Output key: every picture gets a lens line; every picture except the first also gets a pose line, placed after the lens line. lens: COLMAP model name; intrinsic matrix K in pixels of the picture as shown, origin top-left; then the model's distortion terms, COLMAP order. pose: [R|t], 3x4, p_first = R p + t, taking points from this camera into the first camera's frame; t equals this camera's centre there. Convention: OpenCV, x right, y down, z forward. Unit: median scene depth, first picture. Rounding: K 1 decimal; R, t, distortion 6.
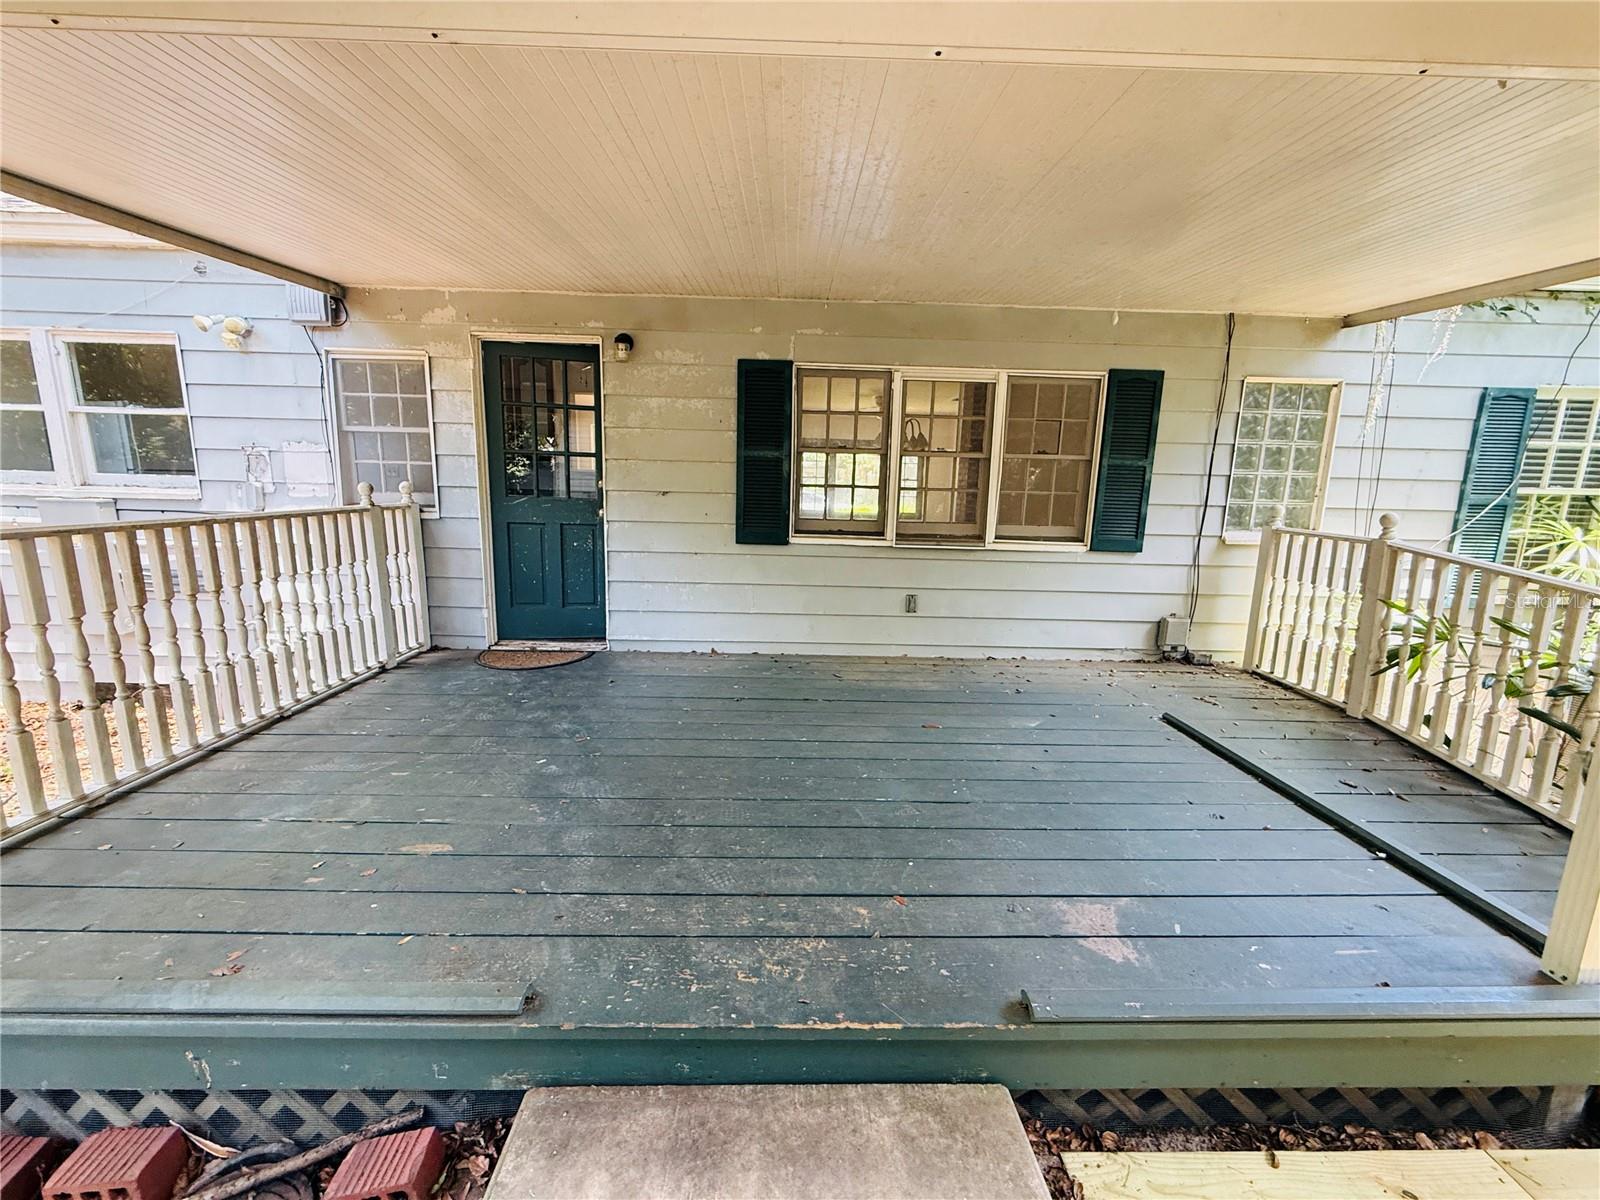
lens RADIAL K [[638.1, 0, 795.7], [0, 638.1, 597.8], [0, 0, 1]] dist [0.001562, -0.000102]
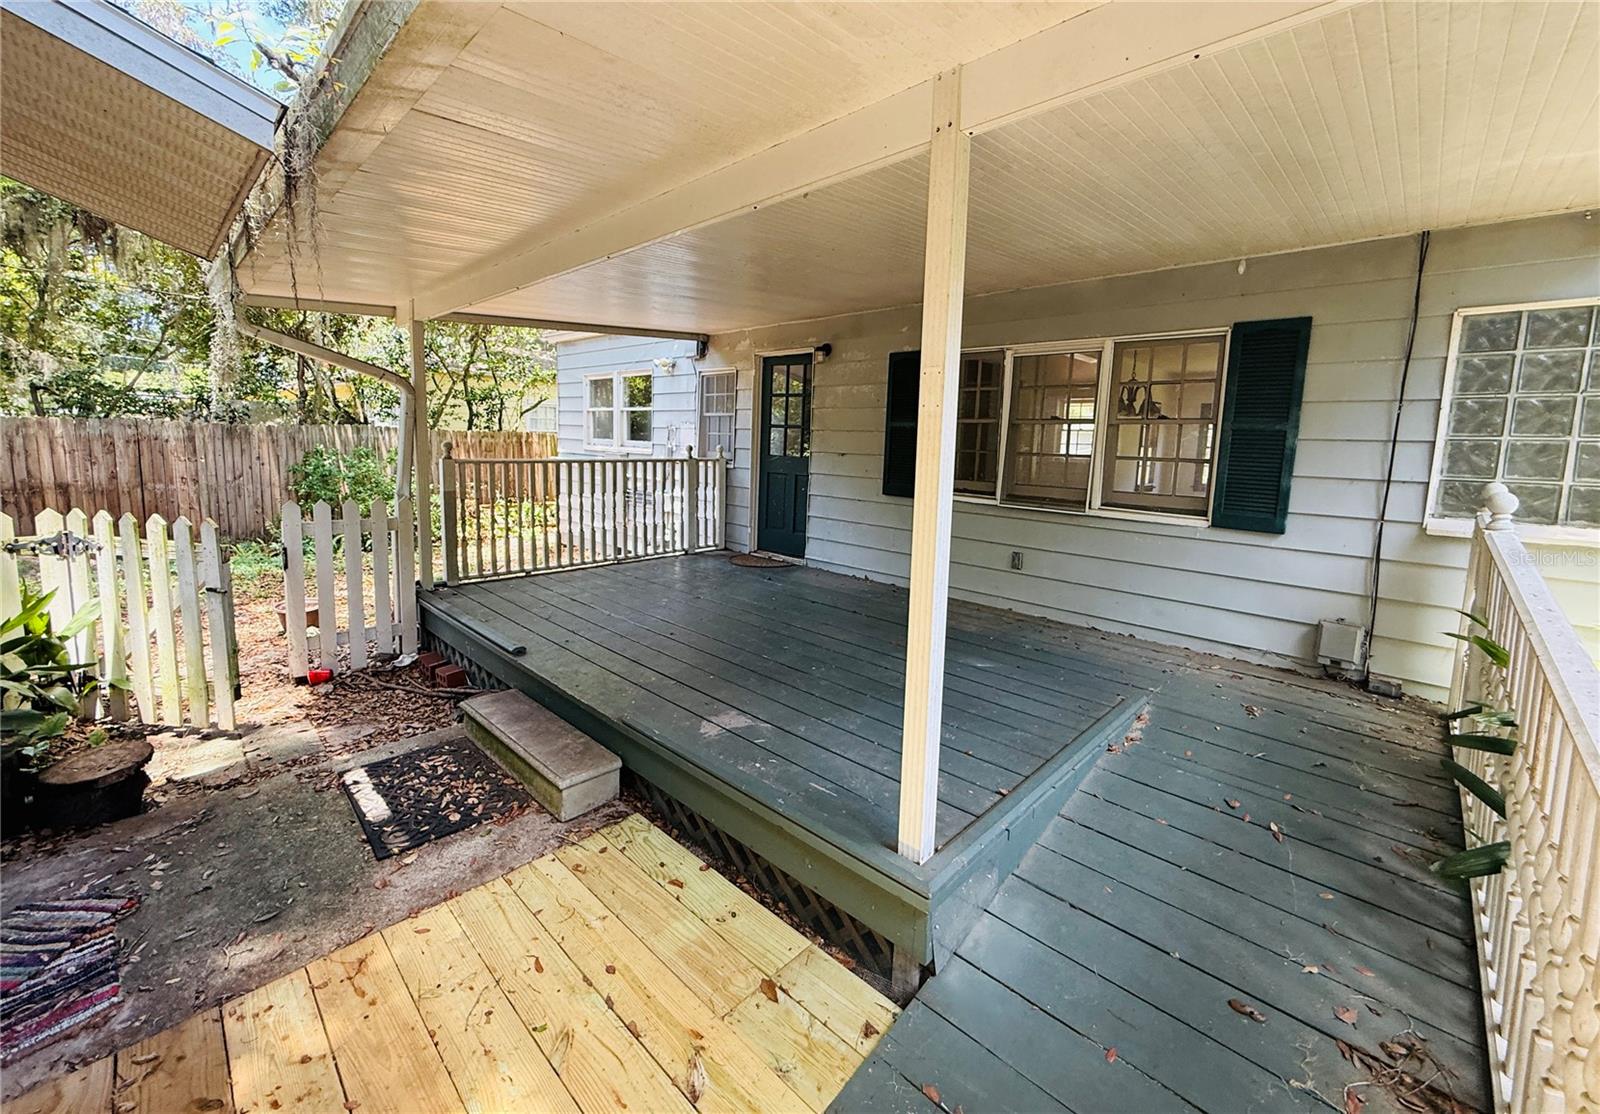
lens RADIAL K [[662.2, 0, 822.3], [0, 662.2, 519.3], [0, 0, 1]] dist [-0.002033, -0.000152]
pose [[0.709807, 0.081893, -0.699620, 0.752356], [-0.138570, 0.990045, -0.024700, 0.013396], [0.690632, 0.114479, 0.714088, -0.020505]]
